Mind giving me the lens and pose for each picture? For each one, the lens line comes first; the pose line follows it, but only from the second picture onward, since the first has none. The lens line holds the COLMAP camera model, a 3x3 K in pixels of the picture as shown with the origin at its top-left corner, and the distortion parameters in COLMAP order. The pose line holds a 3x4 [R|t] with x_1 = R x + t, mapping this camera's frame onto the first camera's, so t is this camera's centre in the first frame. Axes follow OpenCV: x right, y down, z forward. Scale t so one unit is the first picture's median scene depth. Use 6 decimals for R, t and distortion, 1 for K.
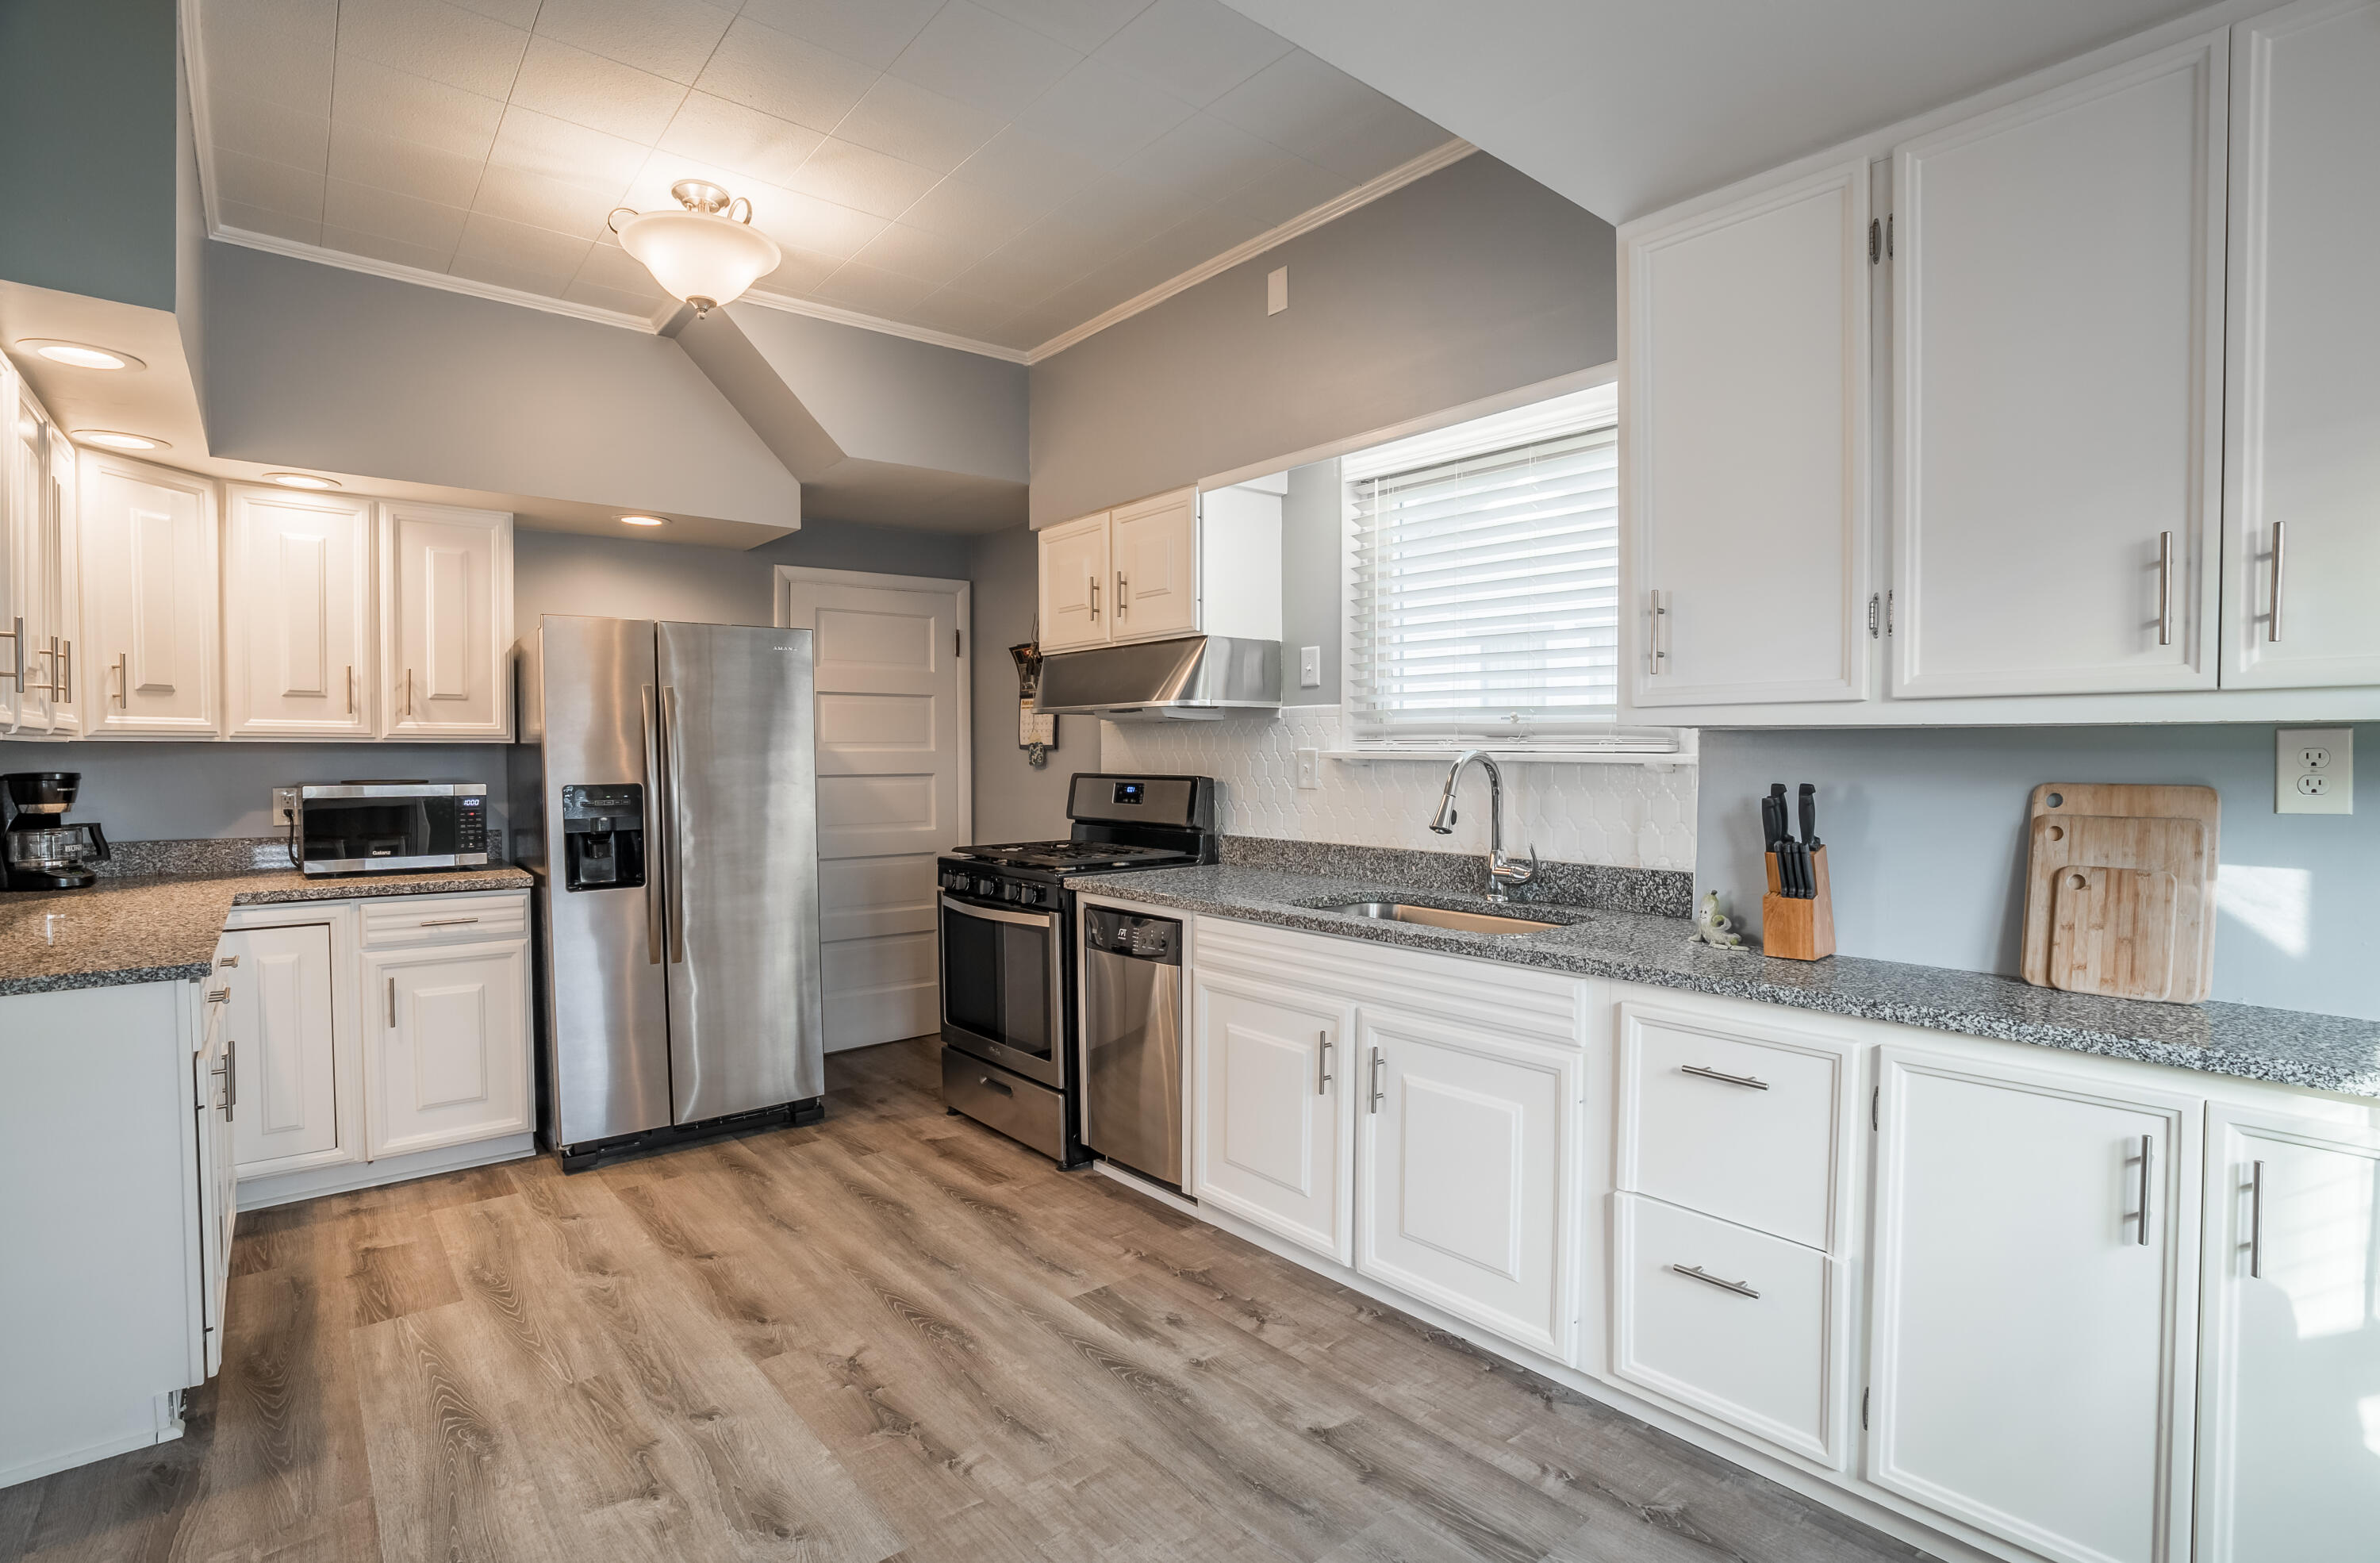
lens RADIAL K [[1113.0, 0, 1185.5], [0, 1113.0, 786.2], [0, 0, 1]] dist [-0.076685, 0.032637]
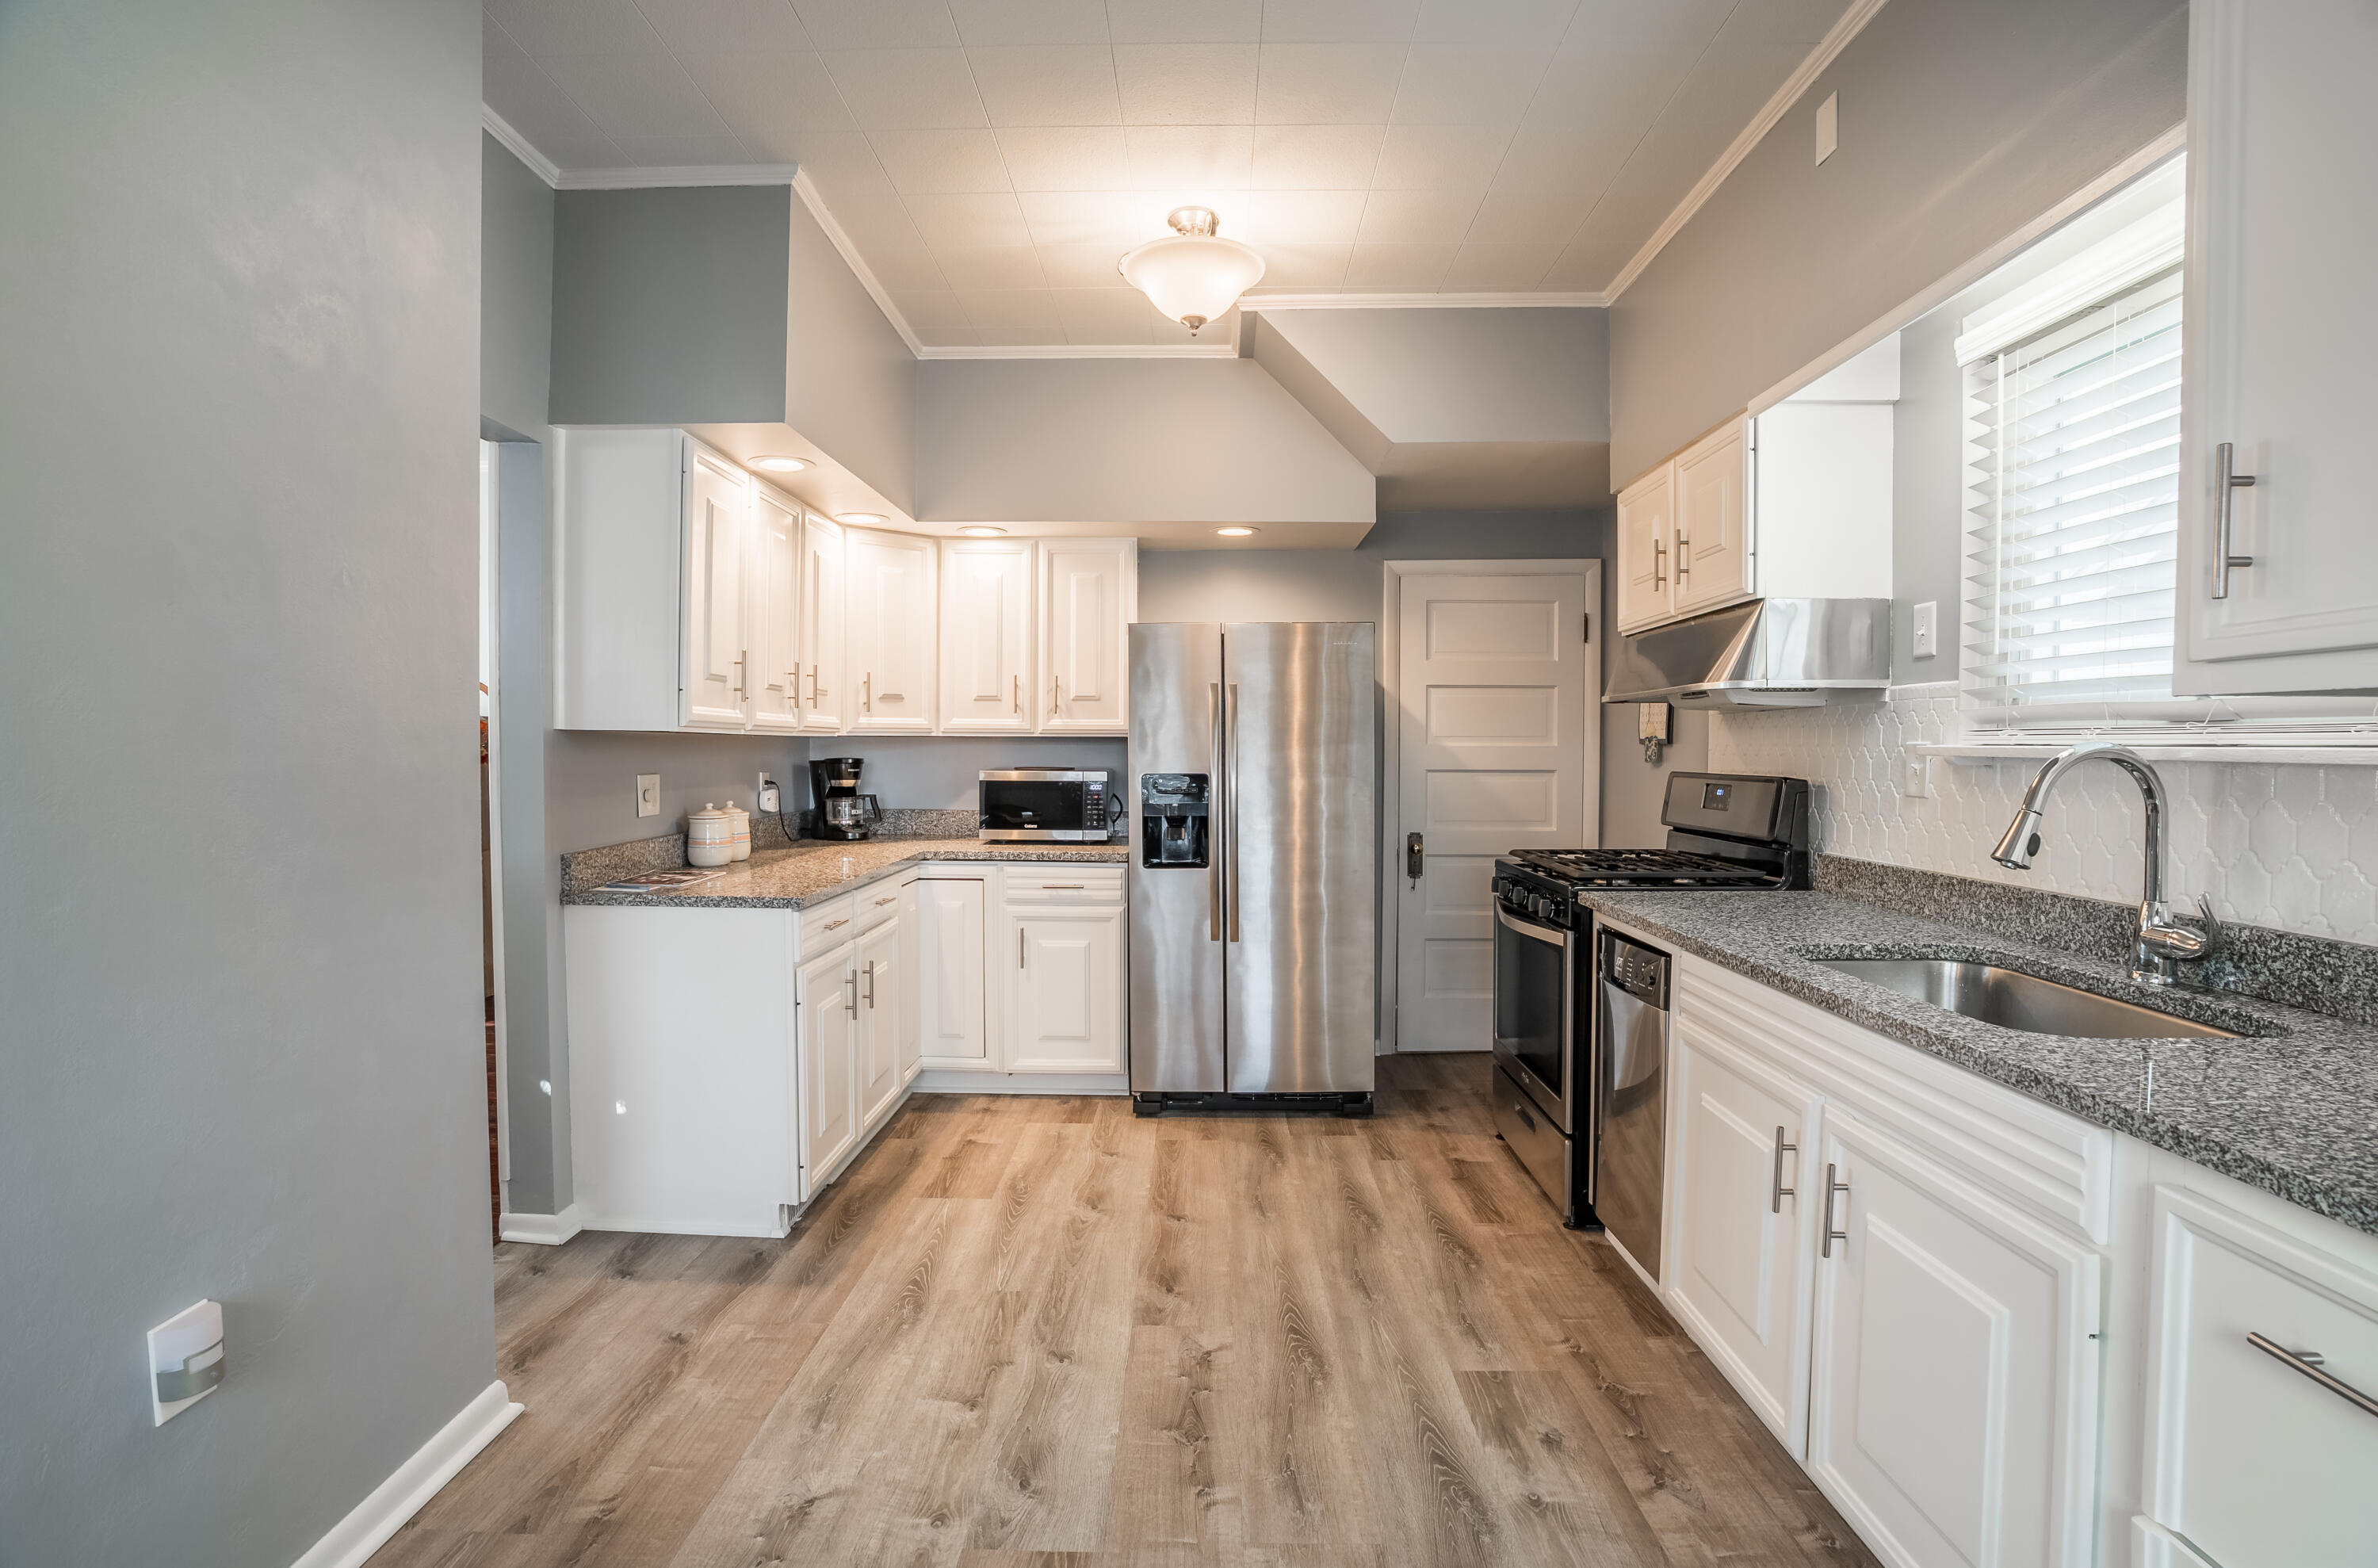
lens RADIAL K [[1115.1, 0, 1189.0], [0, 1115.1, 784.0], [0, 0, 1]] dist [-0.068457, 0.025186]
pose [[0.761003, 0.023340, -0.648329, 0.240016], [-0.022917, 0.999696, 0.009089, -0.001972], [0.648344, 0.007942, 0.761306, 0.165279]]
